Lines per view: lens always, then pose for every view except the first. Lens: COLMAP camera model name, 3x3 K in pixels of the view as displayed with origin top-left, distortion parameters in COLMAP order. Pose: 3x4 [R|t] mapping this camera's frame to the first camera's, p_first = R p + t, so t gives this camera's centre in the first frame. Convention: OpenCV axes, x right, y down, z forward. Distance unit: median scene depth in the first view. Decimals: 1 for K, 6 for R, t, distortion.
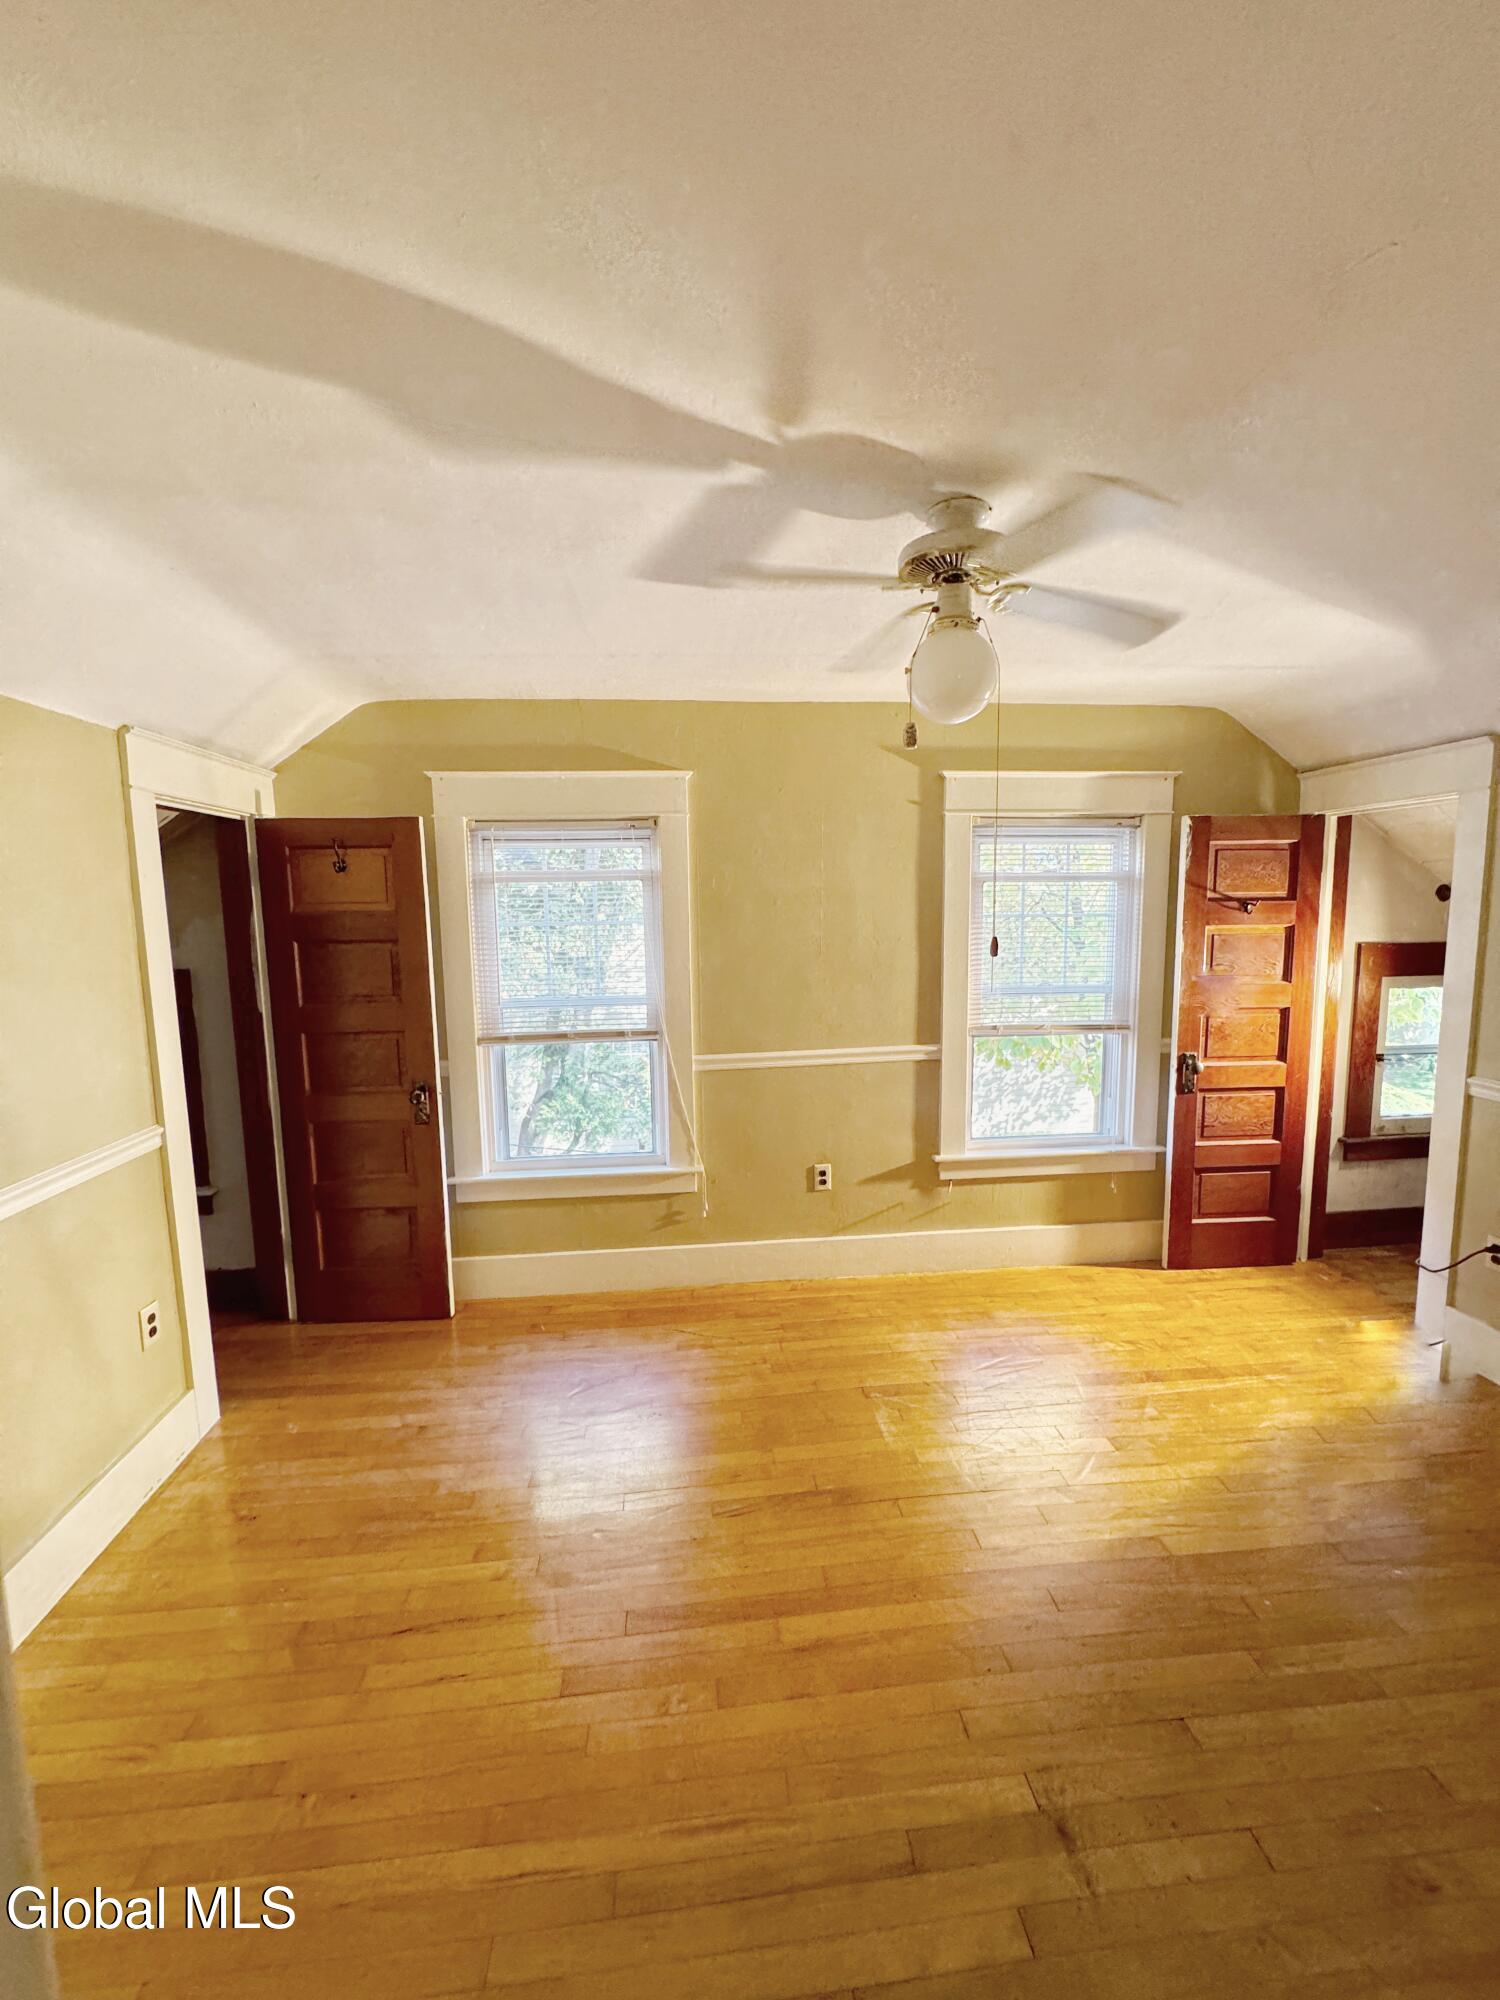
lens RADIAL K [[798.1, 0, 754.7], [0, 798.1, 997.4], [0, 0, 1]] dist [-0.002011, -0.000057]
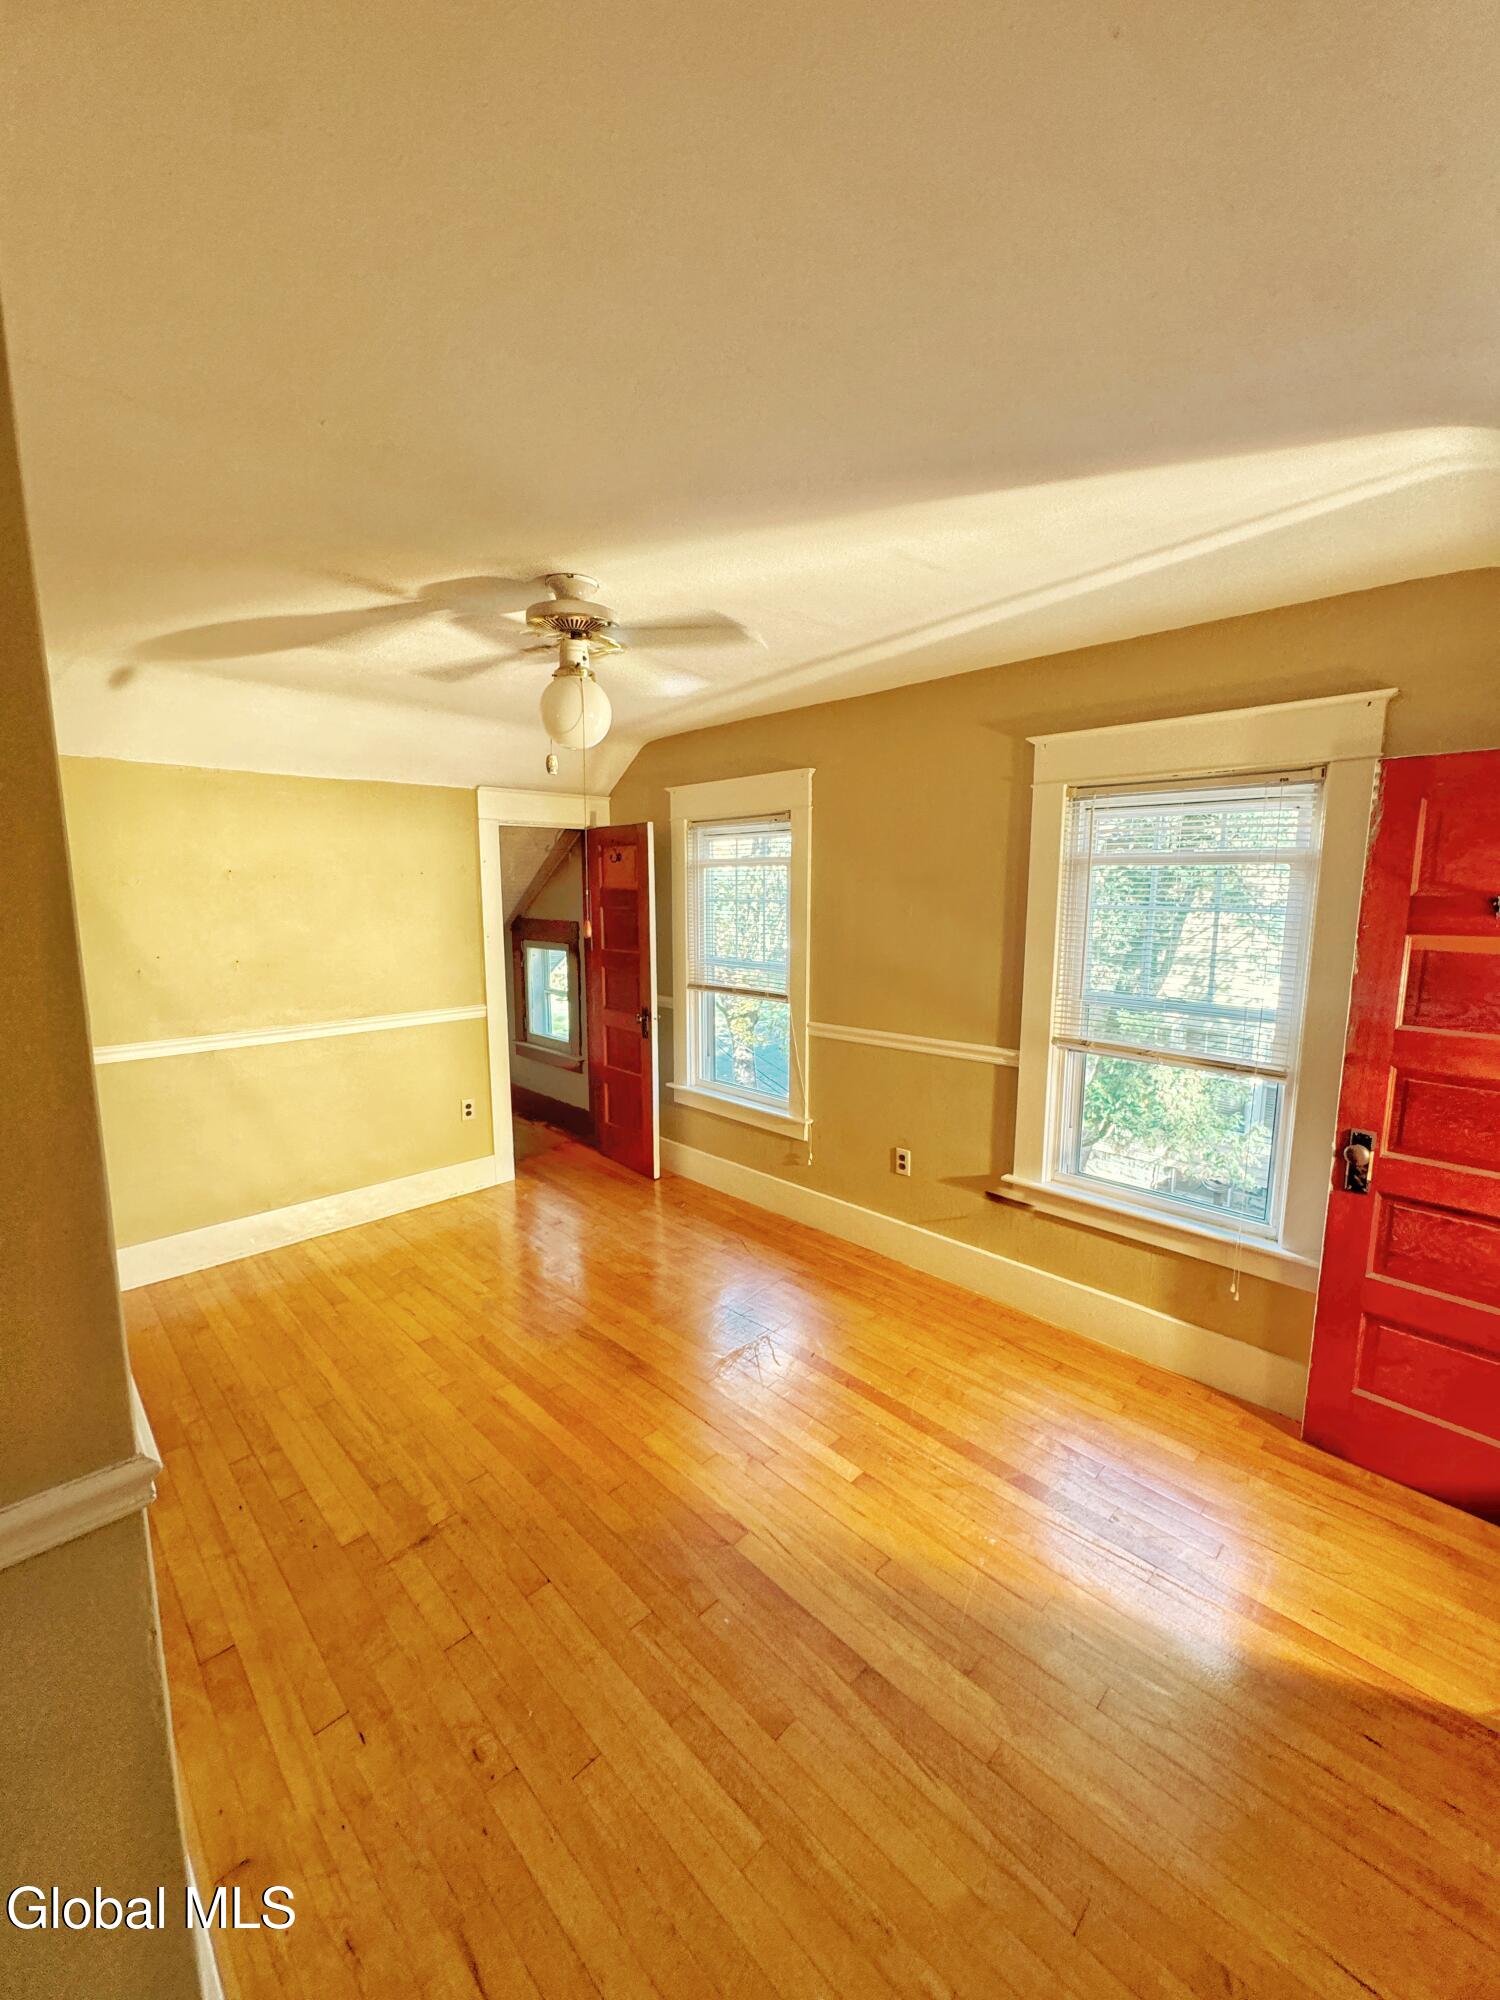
lens RADIAL K [[798.1, 0, 748.5], [0, 798.1, 1000.0], [0, 0, 1]] dist [-0.002011, -0.000057]
pose [[0.633203, 0.124866, -0.763847, 0.723117], [-0.096760, 0.991929, 0.081940, -0.041081], [0.767913, 0.022025, 0.640175, 0.209609]]
